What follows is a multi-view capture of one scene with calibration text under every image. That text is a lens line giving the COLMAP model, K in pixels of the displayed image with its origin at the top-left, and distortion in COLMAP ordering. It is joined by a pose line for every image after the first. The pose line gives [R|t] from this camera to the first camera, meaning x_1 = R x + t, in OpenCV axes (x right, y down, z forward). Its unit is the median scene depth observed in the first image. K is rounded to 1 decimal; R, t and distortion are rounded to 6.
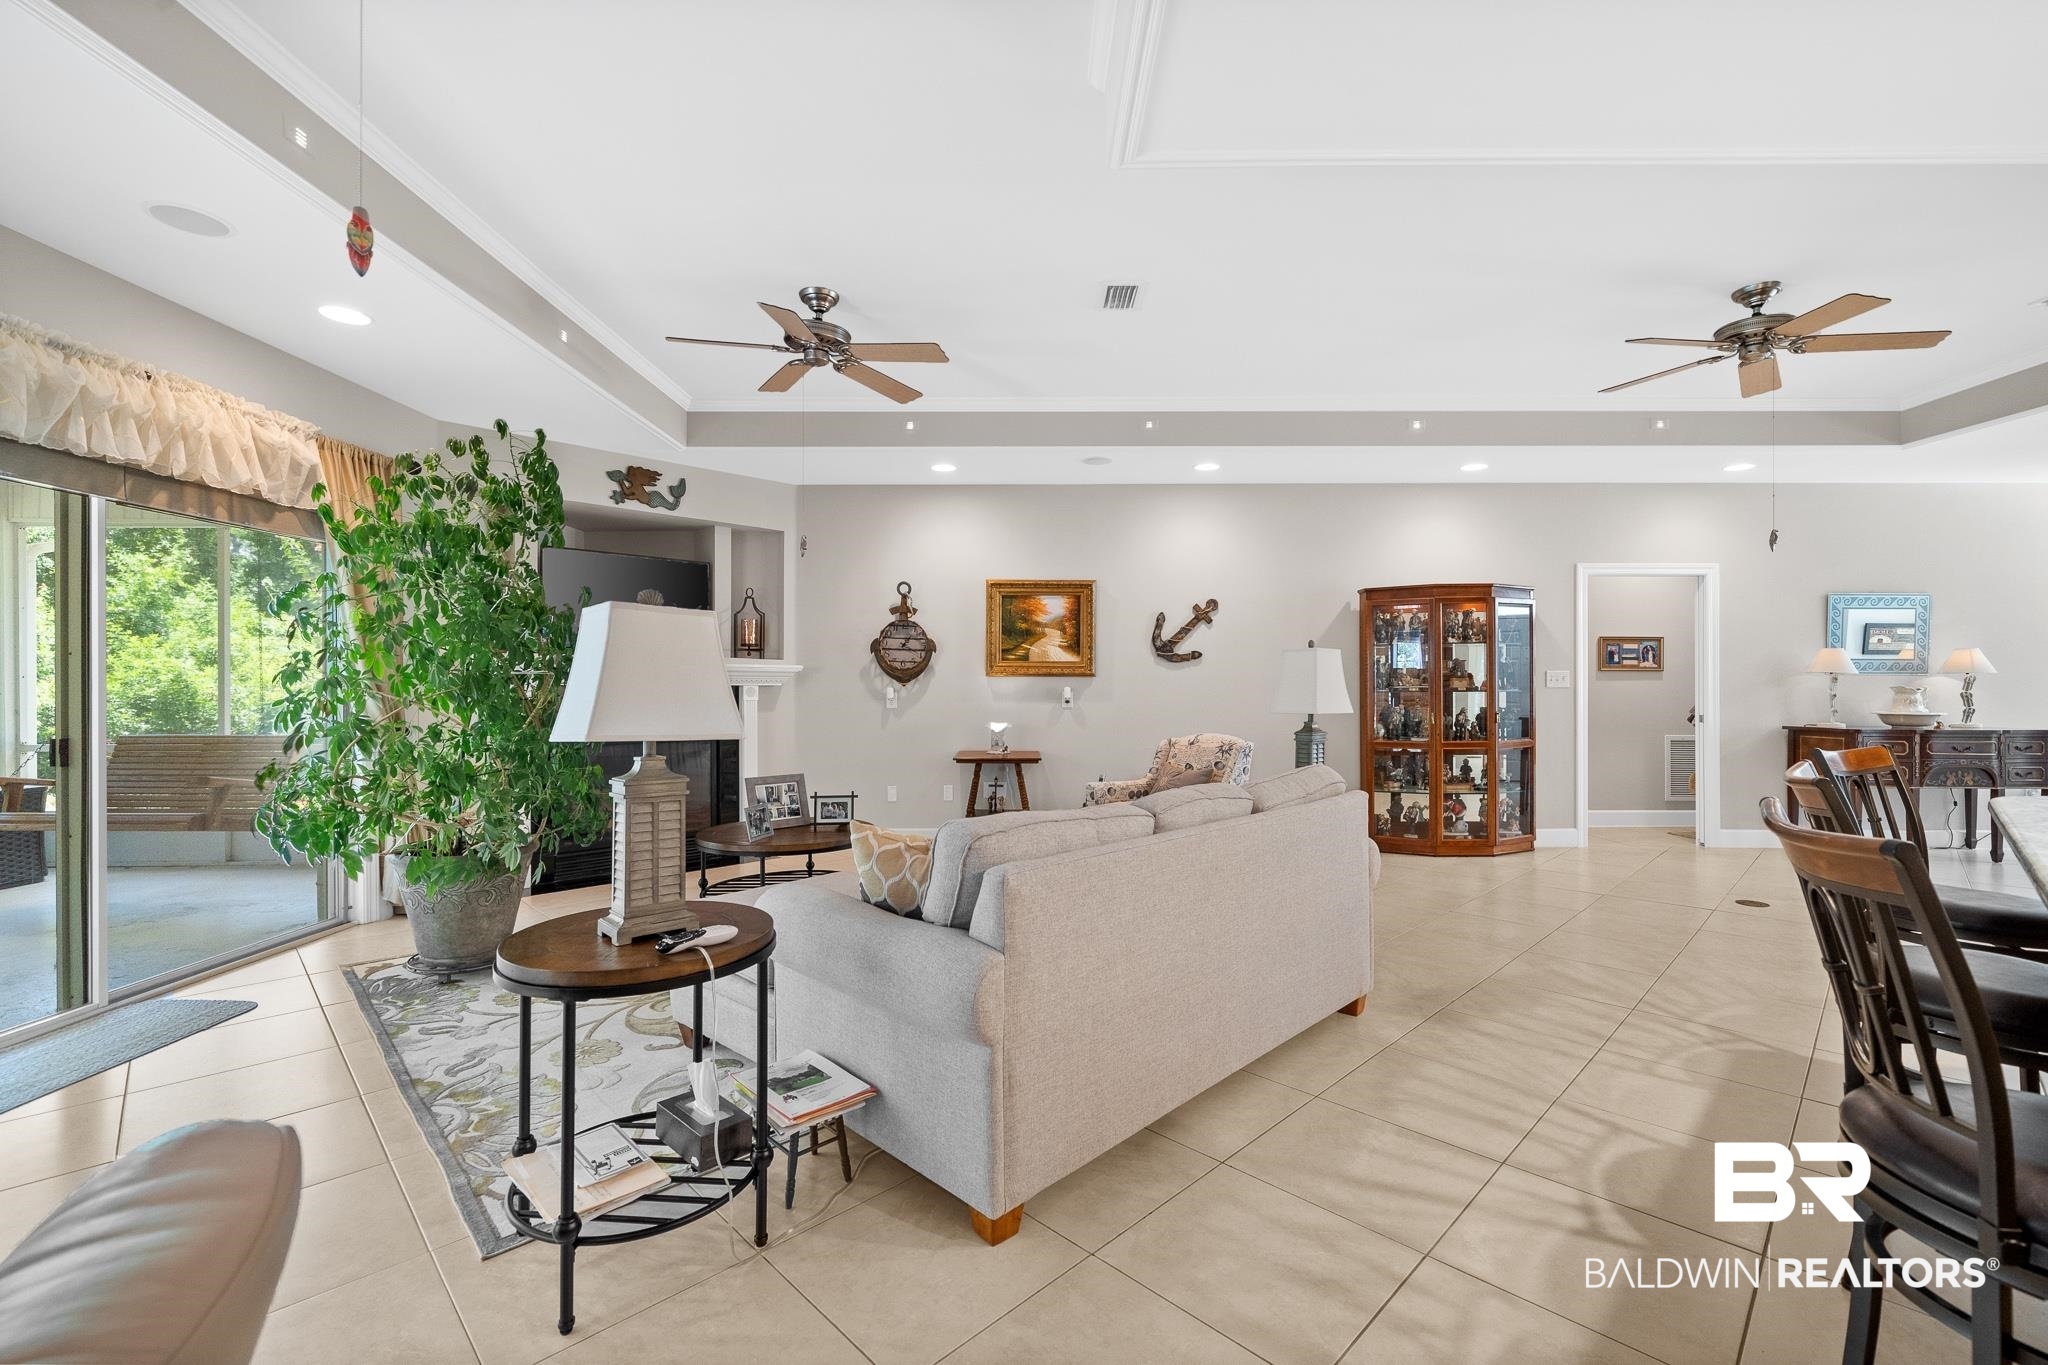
lens RADIAL K [[821.8, 0, 1014.4], [0, 821.8, 682.4], [0, 0, 1]] dist [-0.003060, -0.001439]
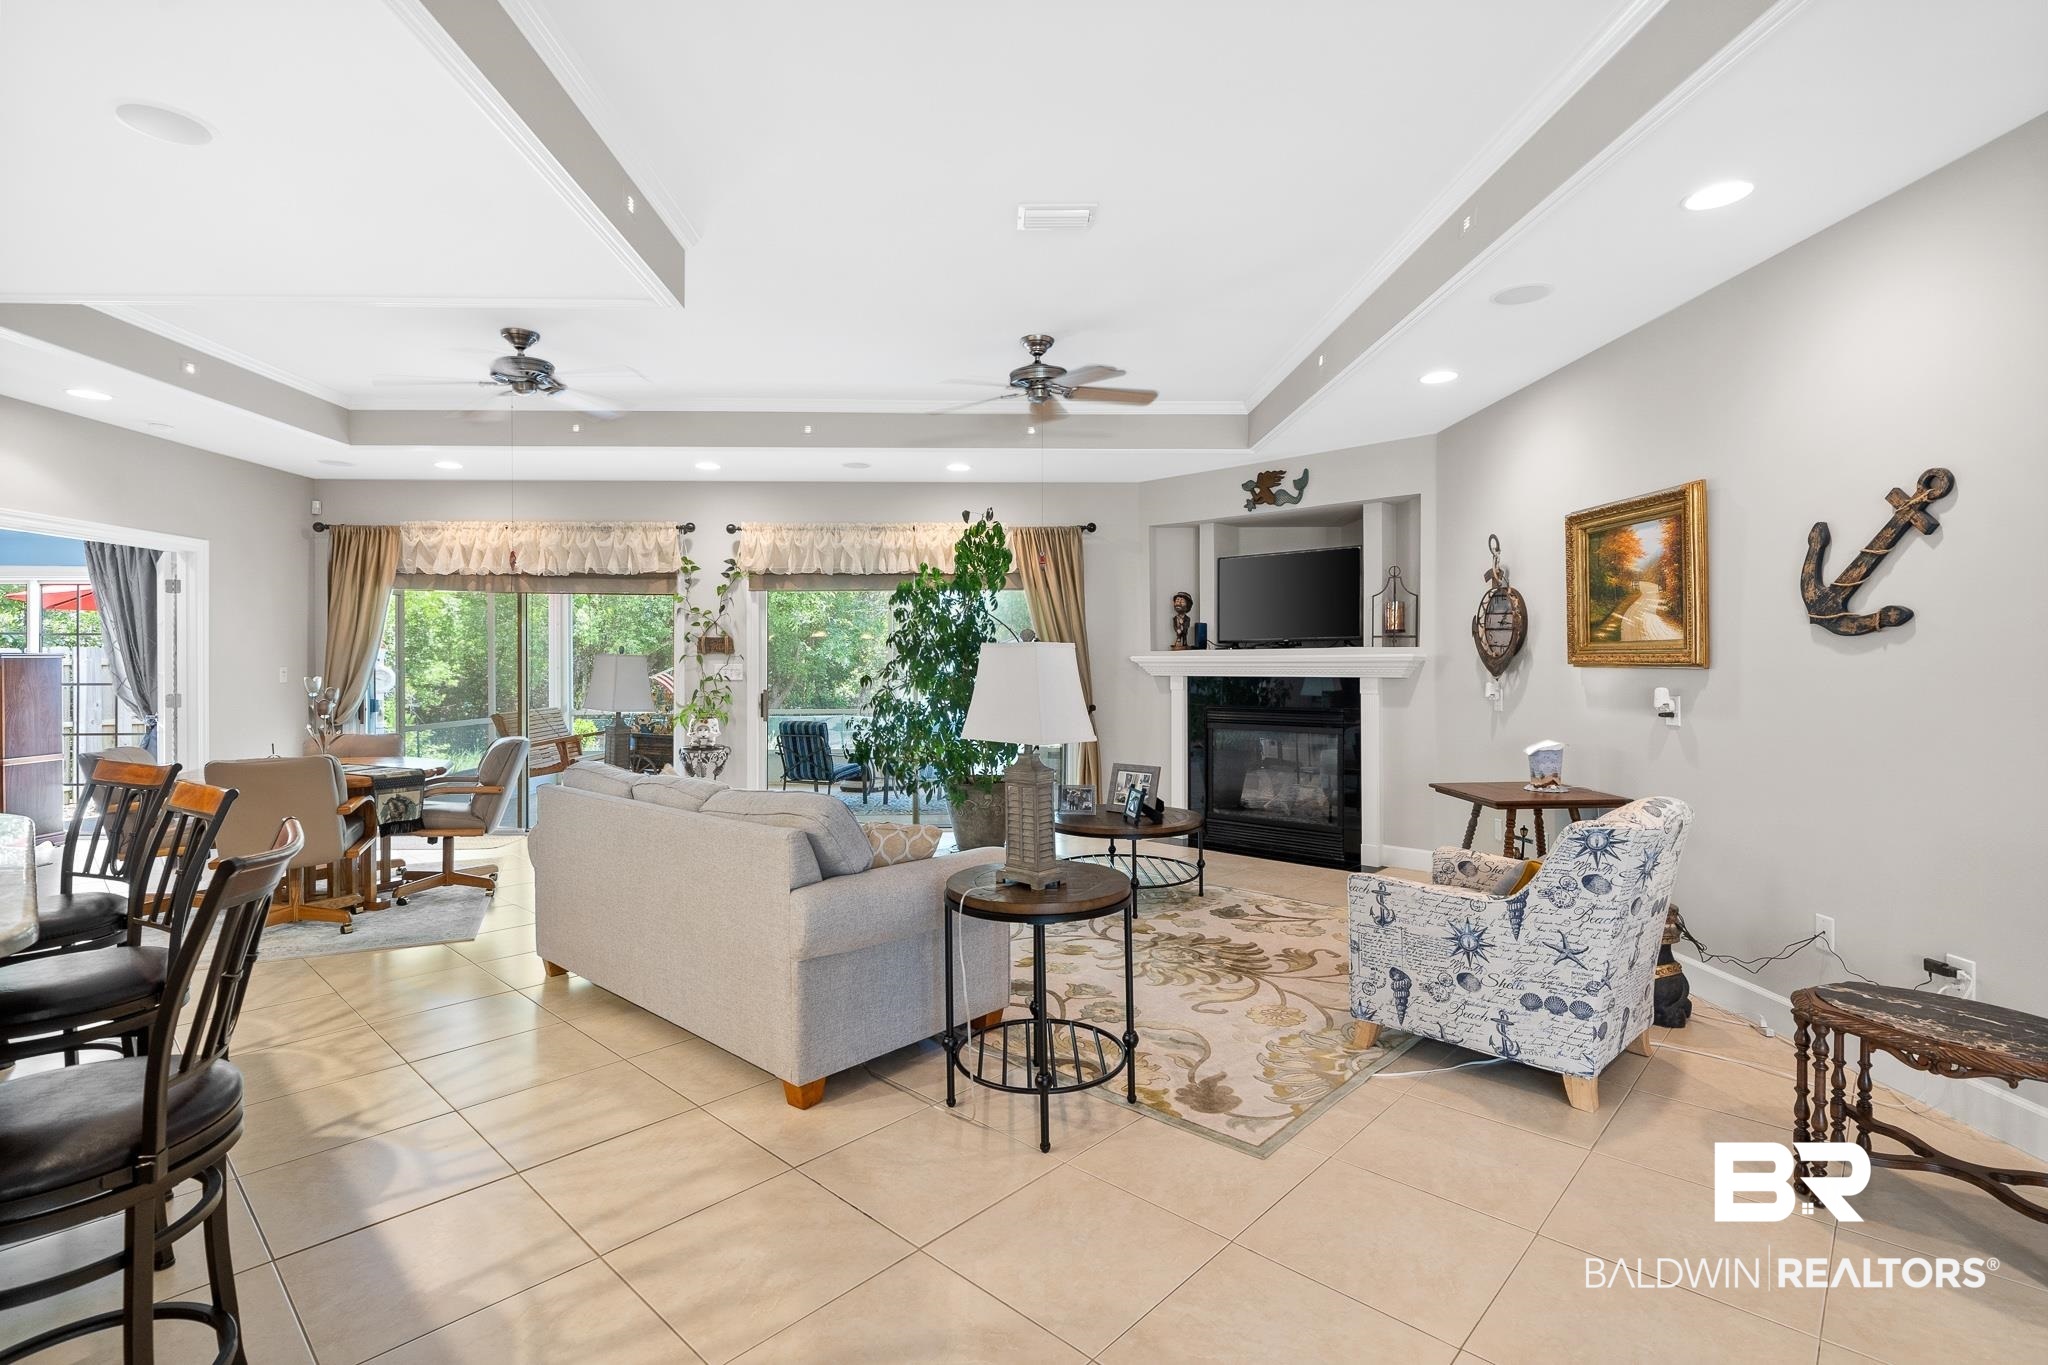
lens RADIAL K [[933.0, 0, 1069.3], [0, 933.0, 659.2], [0, 0, 1]] dist [0.000566, 0.000005]
pose [[0.101406, -0.006700, -0.994823, 0.634447], [0.008114, 0.999950, -0.005908, -0.012348], [0.994812, -0.007473, 0.101456, 0.548444]]
